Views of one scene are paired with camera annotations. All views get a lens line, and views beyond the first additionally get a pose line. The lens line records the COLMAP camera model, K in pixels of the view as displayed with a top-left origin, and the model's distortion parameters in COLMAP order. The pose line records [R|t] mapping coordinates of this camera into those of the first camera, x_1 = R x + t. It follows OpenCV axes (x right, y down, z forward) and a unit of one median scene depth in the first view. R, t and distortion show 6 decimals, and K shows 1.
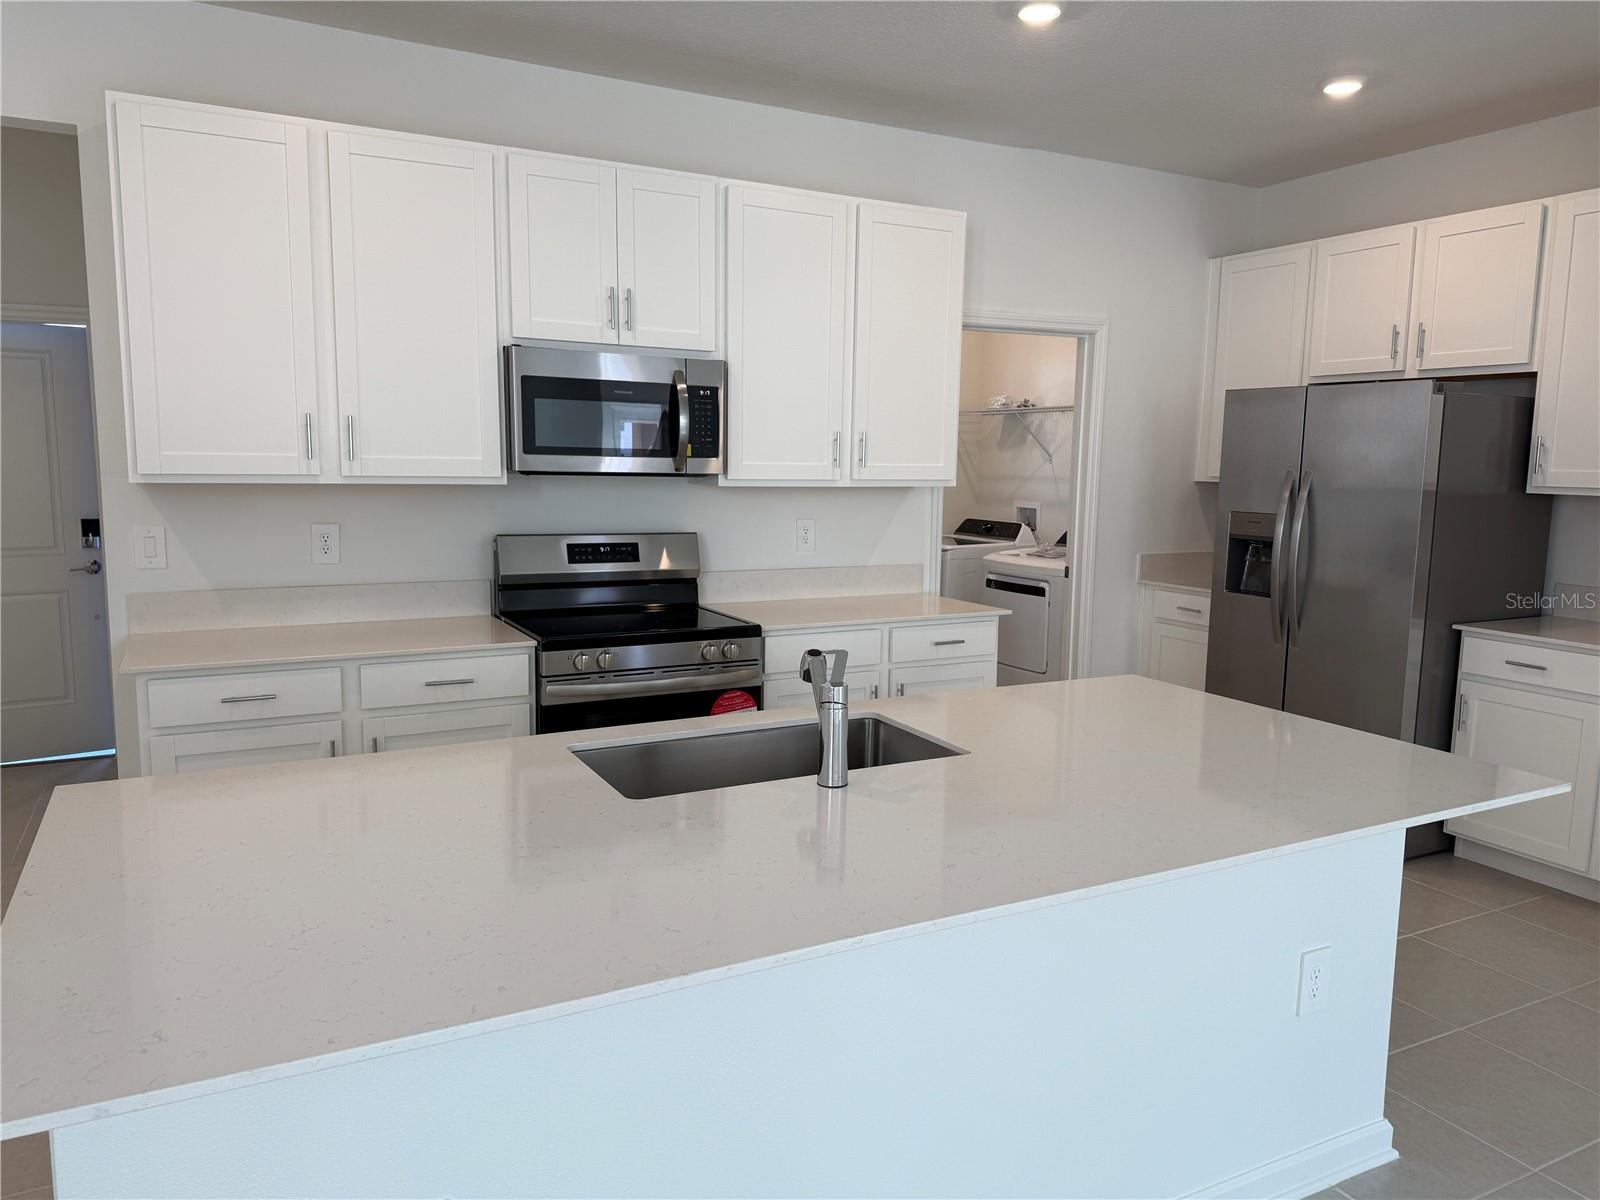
lens RADIAL K [[1131.4, 0, 800.0], [0, 1131.4, 600.0], [0, 0, 1]] dist [-0.001277, 0.004525]
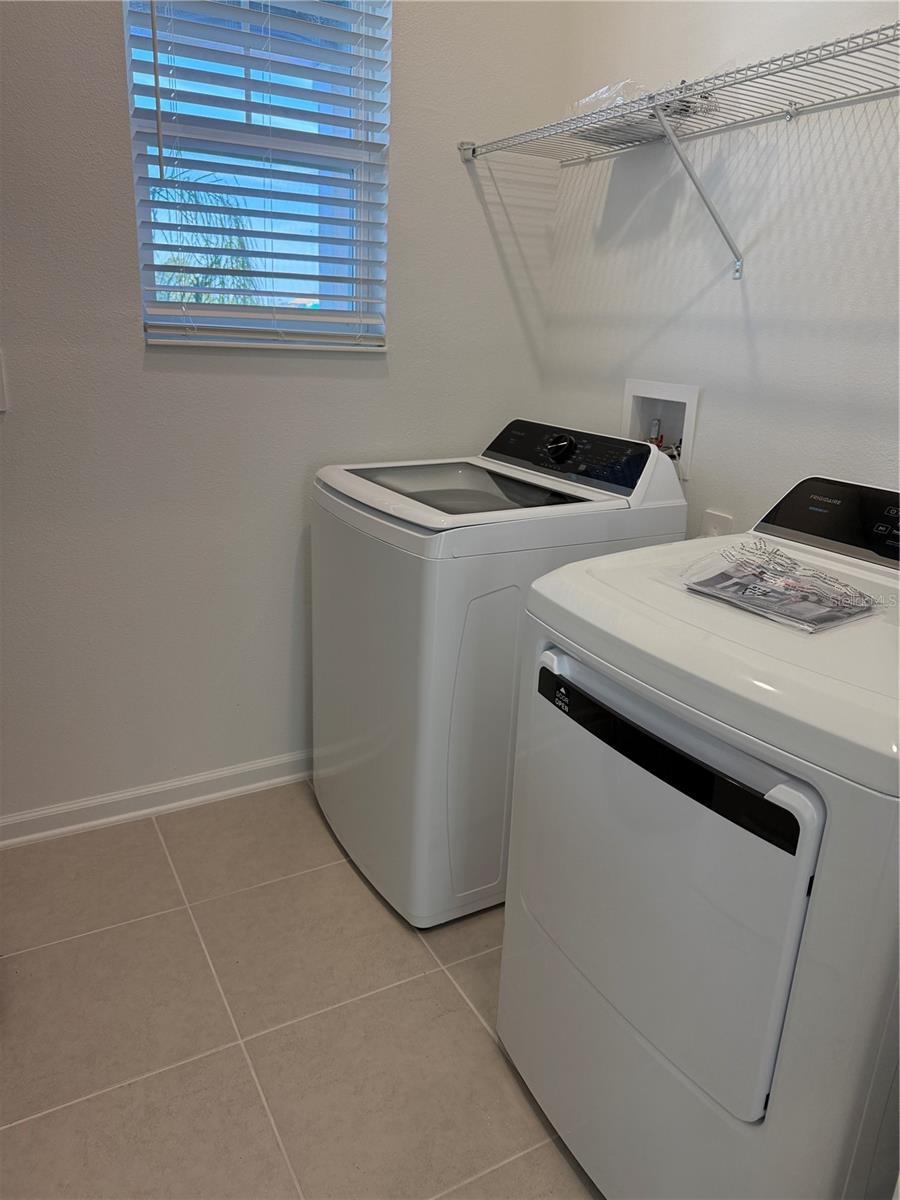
lens RADIAL K [[848.5, 0, 450.0], [0, 848.5, 600.0], [0, 0, 1]] dist [-0.001277, 0.004525]
pose [[0.999495, 0.015253, 0.027871, 0.120192], [-0.020029, 0.983451, 0.180063, -0.064987], [-0.024663, -0.180531, 0.983260, 0.701228]]
